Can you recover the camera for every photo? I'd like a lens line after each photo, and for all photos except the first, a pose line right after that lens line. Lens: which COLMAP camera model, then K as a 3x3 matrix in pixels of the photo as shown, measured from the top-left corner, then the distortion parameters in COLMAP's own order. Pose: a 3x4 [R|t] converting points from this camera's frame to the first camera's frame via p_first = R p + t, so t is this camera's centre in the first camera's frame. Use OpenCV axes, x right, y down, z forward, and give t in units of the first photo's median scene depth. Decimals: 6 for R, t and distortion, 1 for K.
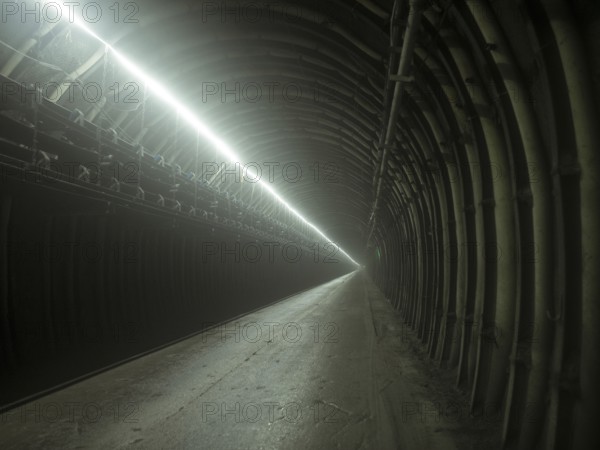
lens RADIAL K [[643.6, 0, 300.0], [0, 643.6, 225.0], [0, 0, 1]] dist [-0.053633, 0.003982]
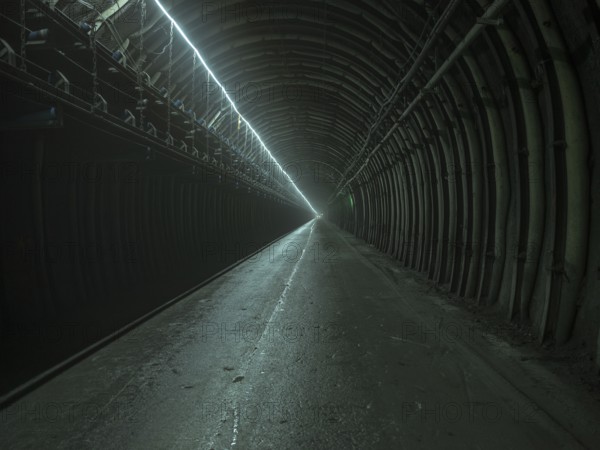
lens RADIAL K [[639.0, 0, 305.4], [0, 639.0, 225.4], [0, 0, 1]] dist [0.008594, -0.008242]
pose [[0.996622, -0.014670, 0.080801, -0.139886], [0.008161, 0.996737, 0.080302, 0.006589], [-0.081715, -0.079371, 0.993490, -0.007620]]
